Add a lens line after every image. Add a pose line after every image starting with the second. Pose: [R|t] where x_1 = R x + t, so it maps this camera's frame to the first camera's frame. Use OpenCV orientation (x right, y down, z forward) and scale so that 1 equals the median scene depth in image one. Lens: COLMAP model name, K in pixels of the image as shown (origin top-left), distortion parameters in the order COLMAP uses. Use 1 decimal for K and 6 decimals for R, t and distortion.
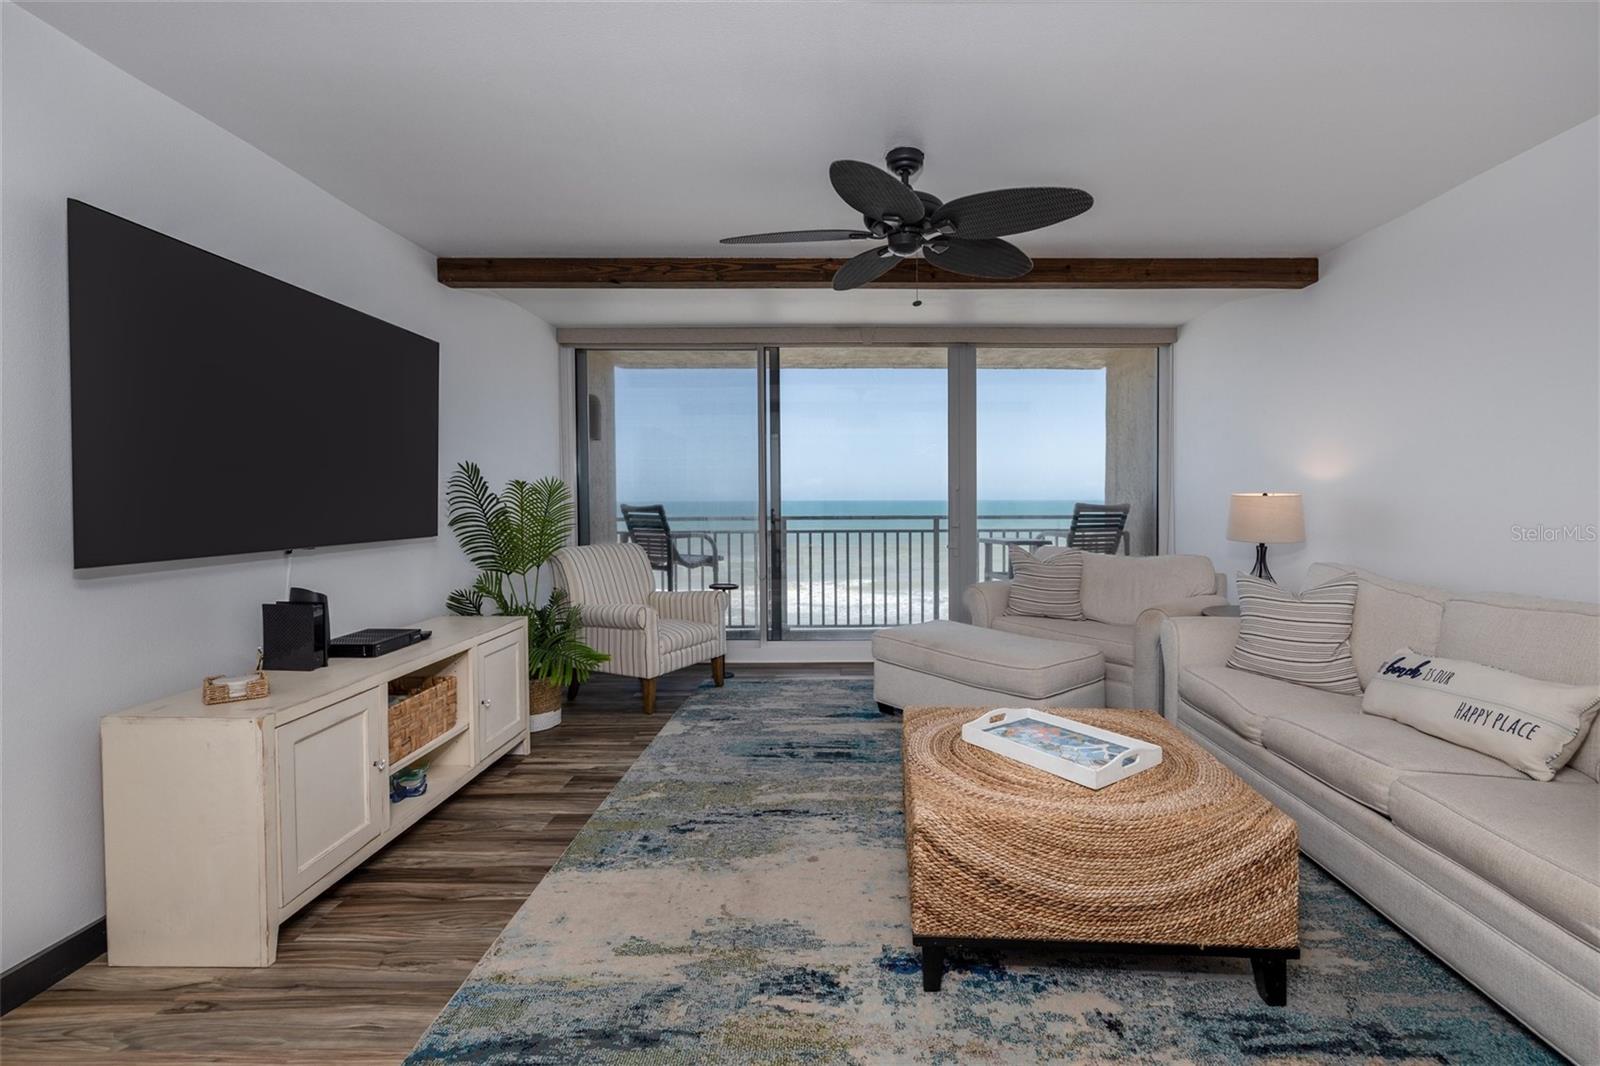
lens RADIAL K [[680.4, 0, 832.1], [0, 680.4, 534.8], [0, 0, 1]] dist [0.000758, 0.000171]
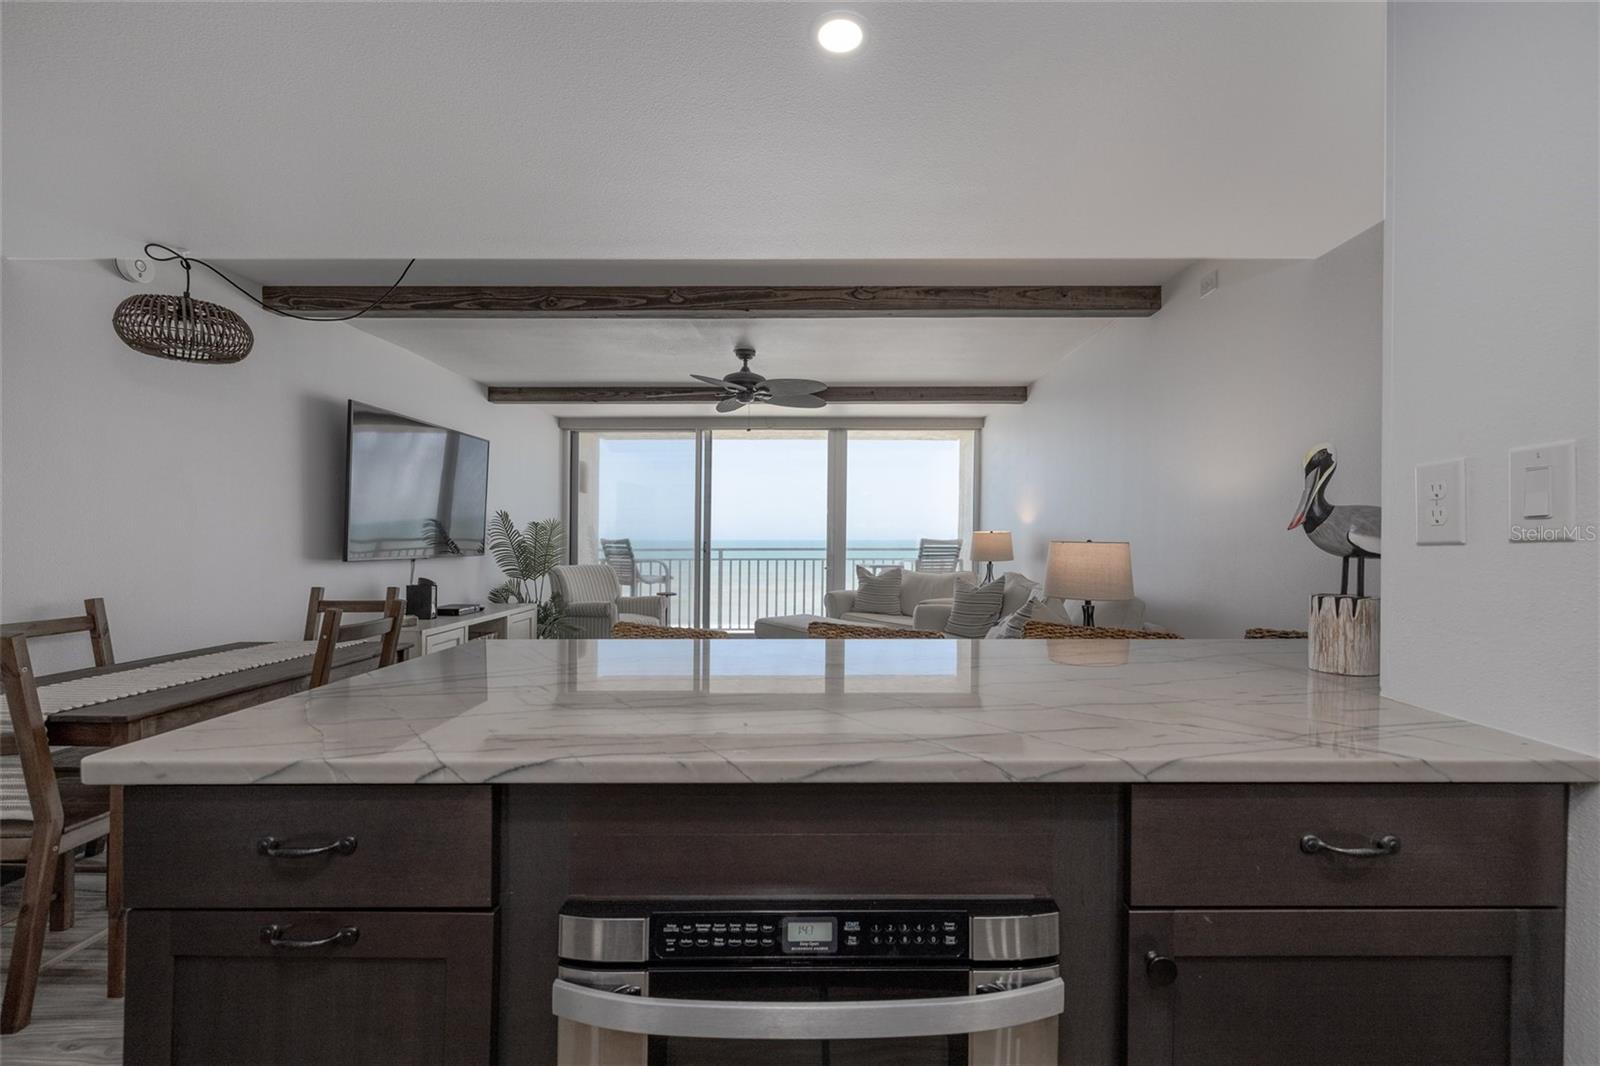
lens RADIAL K [[680.4, 0, 807.3], [0, 680.4, 541.0], [0, 0, 1]] dist [0.000758, 0.000171]
pose [[0.999673, 0.005127, -0.025055, 0.167088], [-0.006365, 0.998749, -0.049590, 0.029706], [0.024769, 0.049734, 0.998455, -0.430811]]
